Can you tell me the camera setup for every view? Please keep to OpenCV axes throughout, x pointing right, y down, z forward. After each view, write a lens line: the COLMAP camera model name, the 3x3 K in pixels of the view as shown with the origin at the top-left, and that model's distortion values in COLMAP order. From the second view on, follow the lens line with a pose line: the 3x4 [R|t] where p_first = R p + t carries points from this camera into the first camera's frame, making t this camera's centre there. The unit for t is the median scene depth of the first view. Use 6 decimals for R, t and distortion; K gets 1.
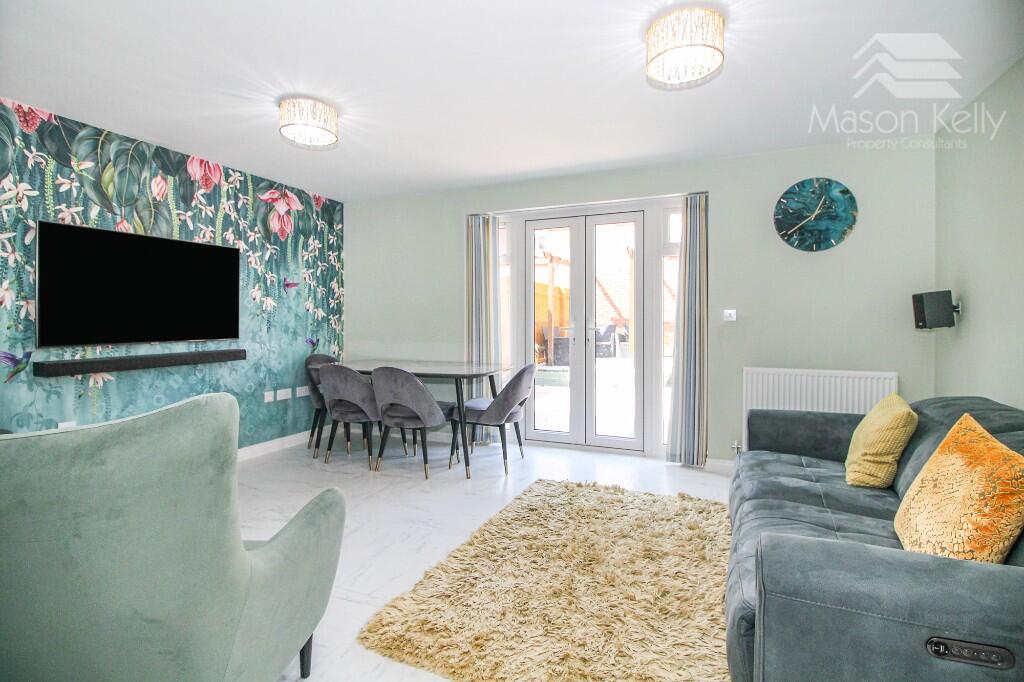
lens RADIAL K [[478.4, 0, 509.9], [0, 478.4, 341.8], [0, 0, 1]] dist [-0.022891, -0.002394]
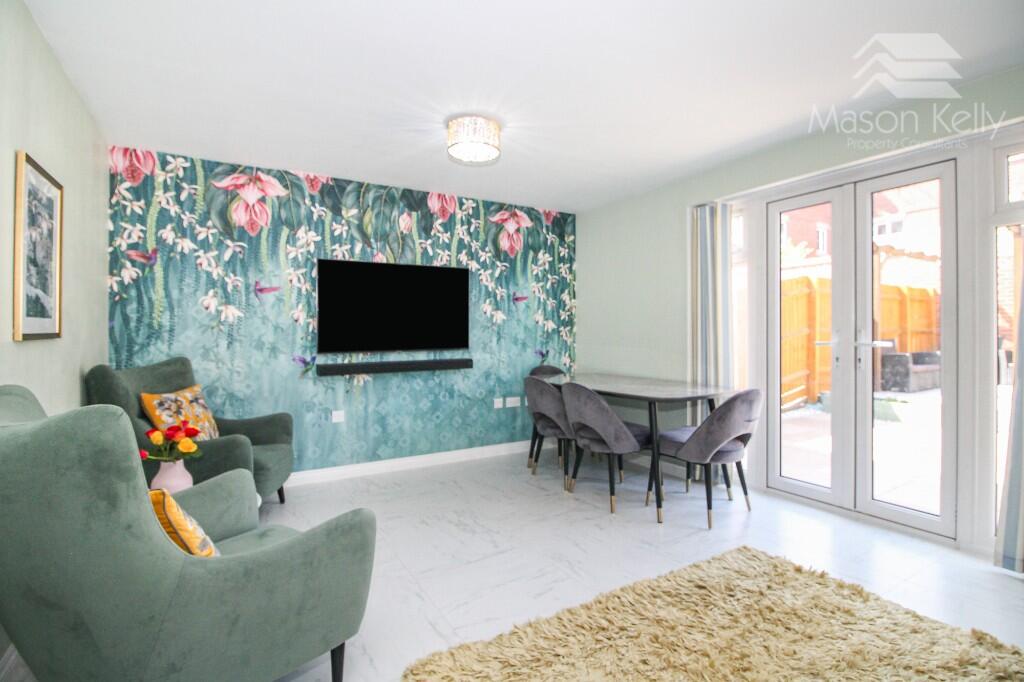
lens RADIAL K [[425.1, 0, 509.6], [0, 425.1, 340.3], [0, 0, 1]] dist [-0.017930, -0.000598]
pose [[0.779644, 0.007166, -0.626183, 0.144577], [-0.022635, 0.999604, -0.016744, -0.014618], [0.625814, 0.027228, 0.779497, 0.328941]]
